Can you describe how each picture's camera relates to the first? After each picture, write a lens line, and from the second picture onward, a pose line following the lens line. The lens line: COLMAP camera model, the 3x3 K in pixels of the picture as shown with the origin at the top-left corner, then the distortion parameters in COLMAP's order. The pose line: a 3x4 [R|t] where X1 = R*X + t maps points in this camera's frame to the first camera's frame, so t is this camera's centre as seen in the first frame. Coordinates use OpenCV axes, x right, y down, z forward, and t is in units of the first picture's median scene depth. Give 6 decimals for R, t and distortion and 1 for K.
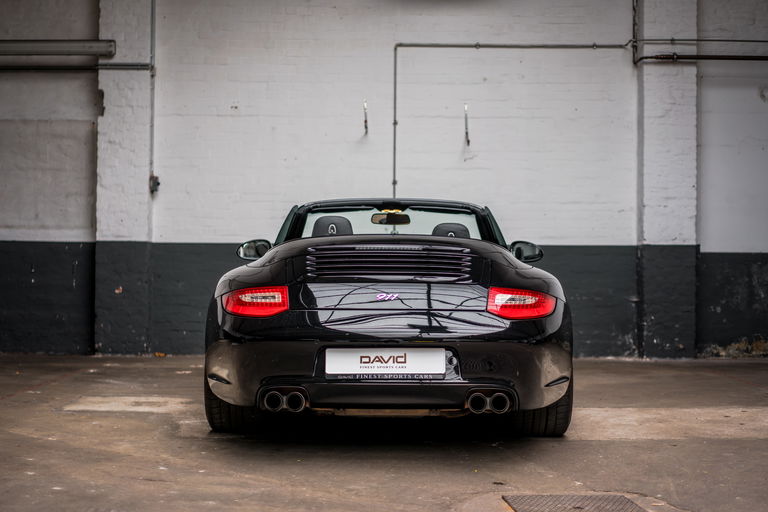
lens RADIAL K [[1166.7, 0, 392.5], [0, 1166.7, 273.2], [0, 0, 1]] dist [-0.020883, 0.000000]
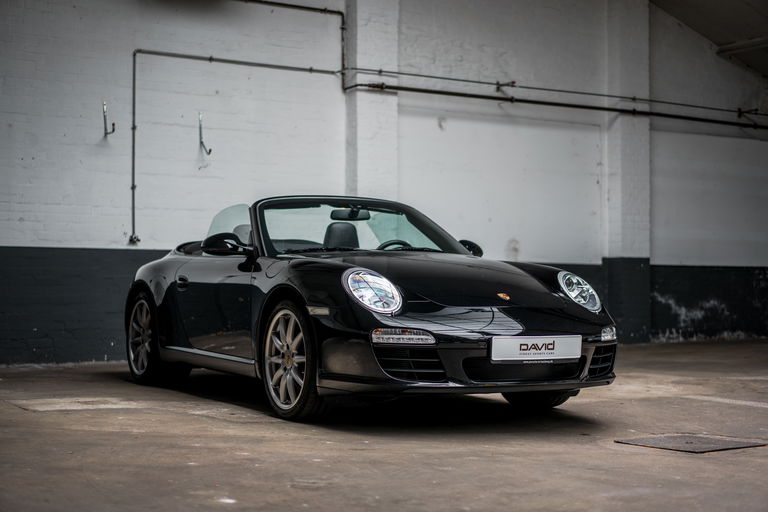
lens RADIAL K [[1166.7, 0, 384.1], [0, 1166.7, 260.0], [0, 0, 1]] dist [-0.020883, 0.000000]
pose [[0.865587, 0.010476, 0.500648, -0.314330], [-0.001626, 0.999835, -0.018110, 0.003154], [-0.500755, 0.014861, 0.865461, 0.021632]]
